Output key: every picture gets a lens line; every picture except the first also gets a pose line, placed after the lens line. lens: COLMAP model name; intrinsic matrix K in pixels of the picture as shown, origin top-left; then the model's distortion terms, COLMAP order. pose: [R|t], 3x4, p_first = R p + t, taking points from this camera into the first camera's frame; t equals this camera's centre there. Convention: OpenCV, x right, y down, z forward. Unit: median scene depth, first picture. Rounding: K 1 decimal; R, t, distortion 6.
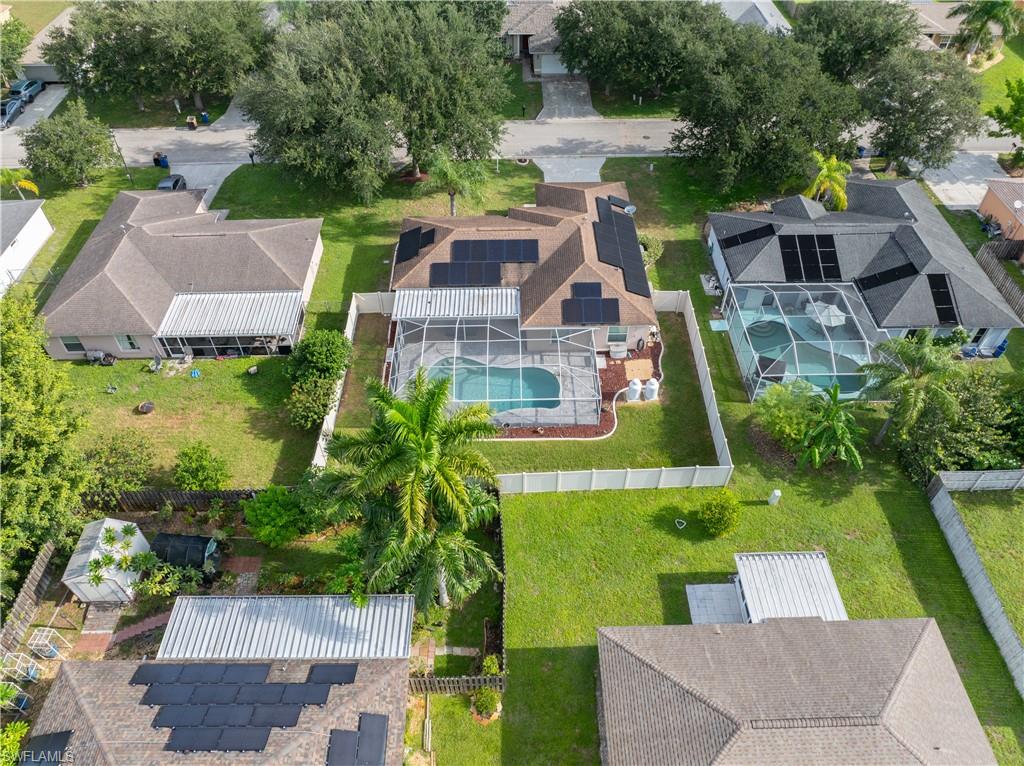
lens RADIAL K [[723.0, 0, 512.0], [0, 723.0, 383.0], [0, 0, 1]] dist [-0.032957, 0.002587]
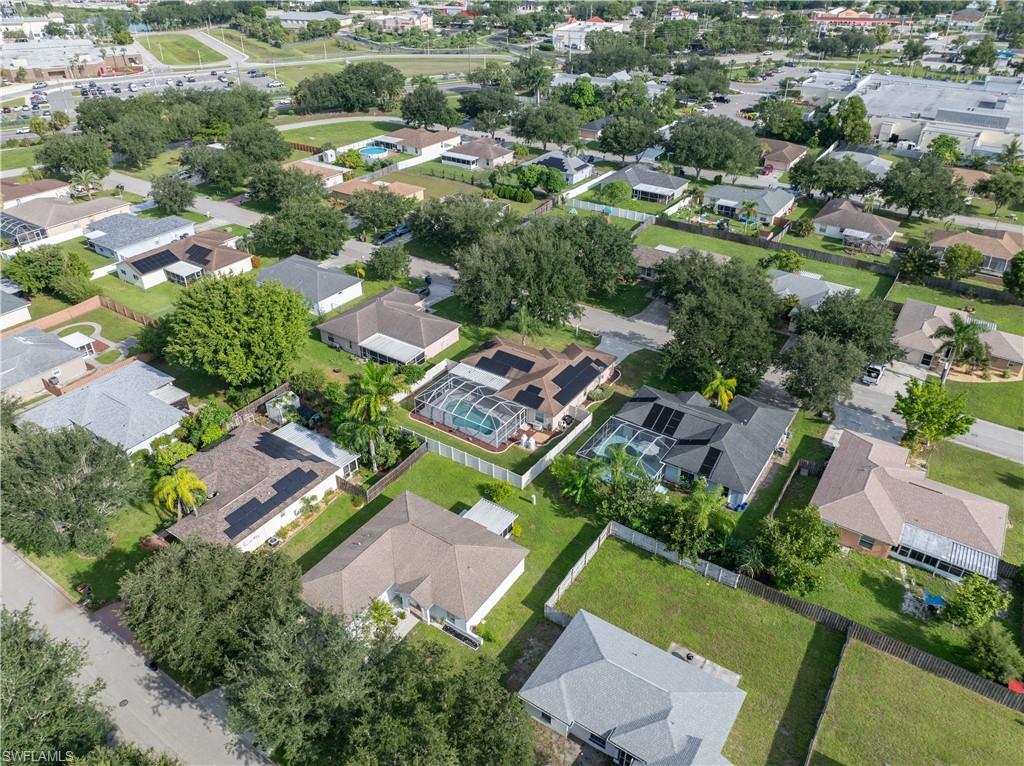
lens RADIAL K [[723.0, 0, 512.0], [0, 723.0, 383.0], [0, 0, 1]] dist [-0.032957, 0.002587]
pose [[0.821493, 0.314793, -0.475452, 0.904194], [-0.421027, 0.897179, -0.133440, 0.126763], [0.384560, 0.309798, 0.869563, -0.649940]]
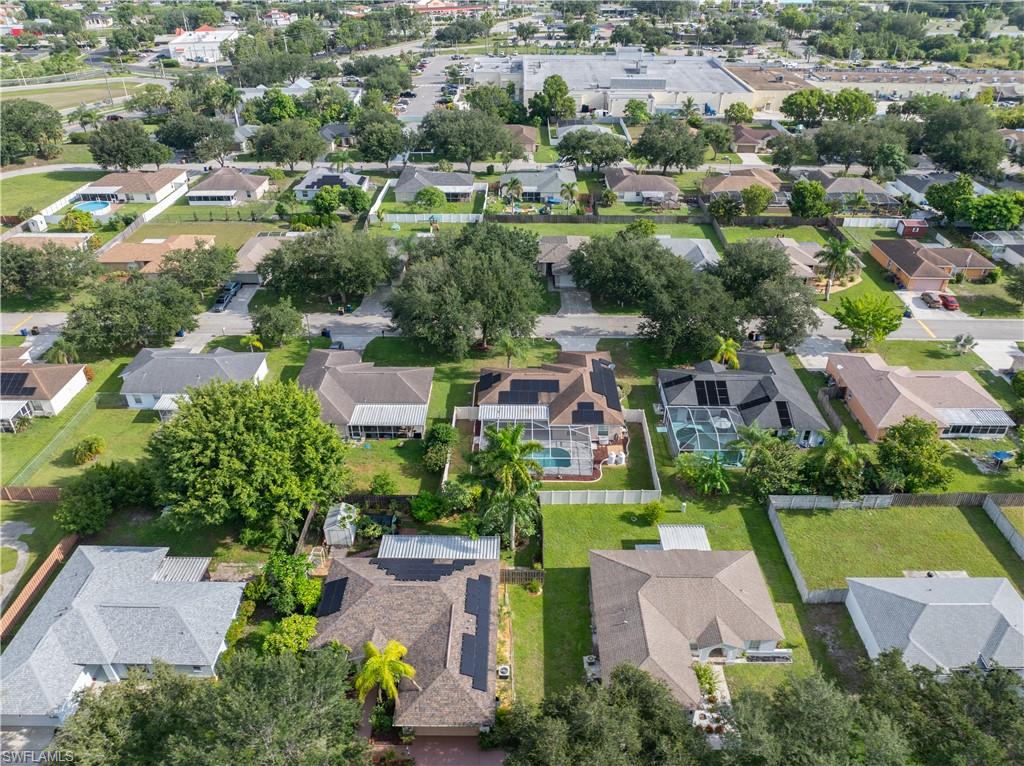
lens RADIAL K [[723.0, 0, 512.0], [0, 723.0, 383.0], [0, 0, 1]] dist [-0.032957, 0.002587]
pose [[0.999640, 0.021611, -0.015916, -0.051969], [-0.024855, 0.969172, -0.245128, 0.250800], [0.010128, 0.245435, 0.969360, -0.736895]]
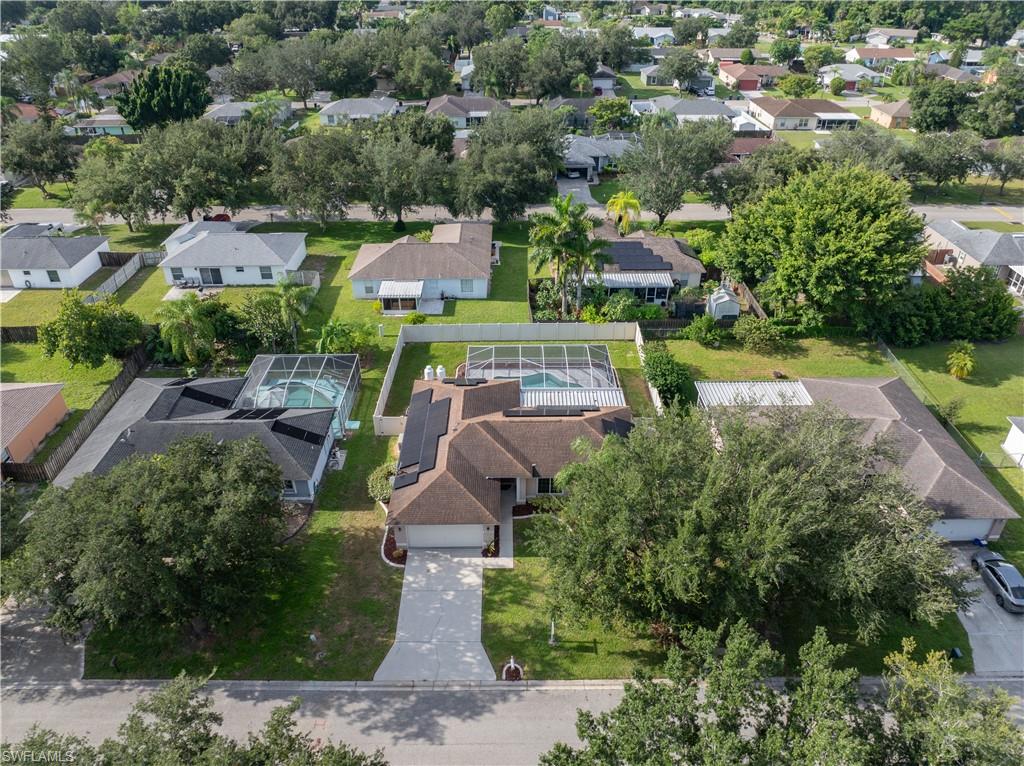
lens RADIAL K [[723.0, 0, 512.0], [0, 723.0, 383.0], [0, 0, 1]] dist [-0.032957, 0.002587]
pose [[-0.999873, 0.004948, 0.015160, 0.005550], [0.015825, 0.190088, 0.981640, -1.259580], [0.001975, 0.981755, -0.190142, 1.161963]]
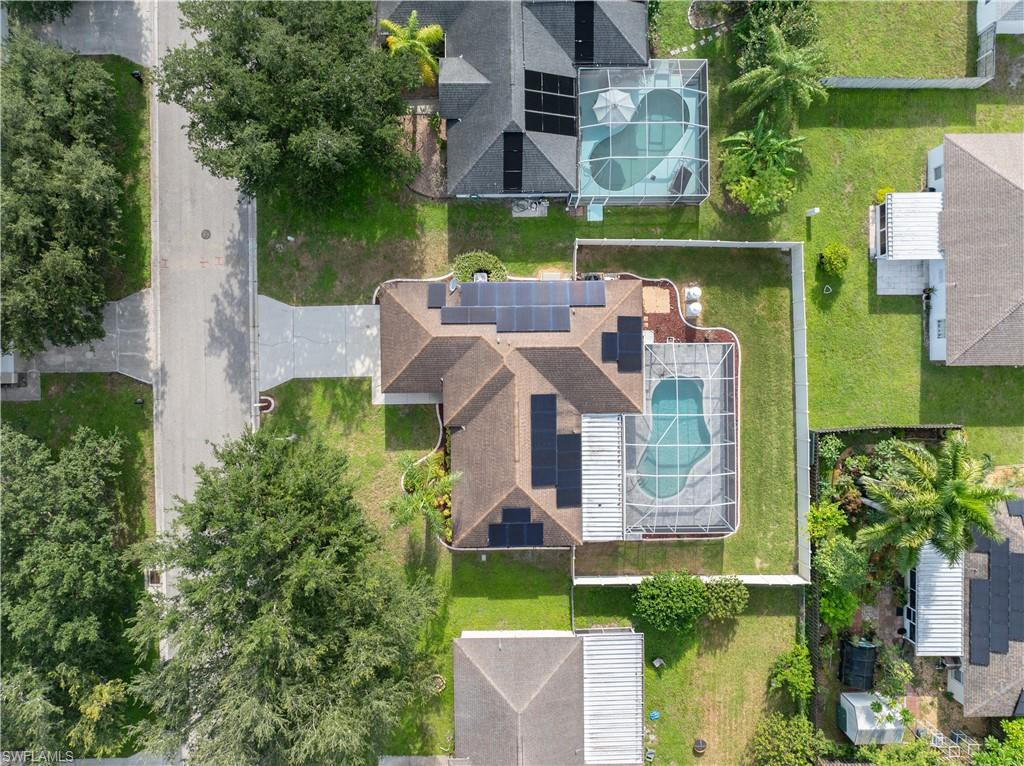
lens RADIAL K [[723.0, 0, 512.0], [0, 723.0, 383.0], [0, 0, 1]] dist [-0.032957, 0.002587]
pose [[0.002468, -0.999997, -0.000894, 0.051659], [0.724368, 0.001171, 0.689413, -0.854257], [-0.689409, -0.002349, 0.724368, 0.355534]]
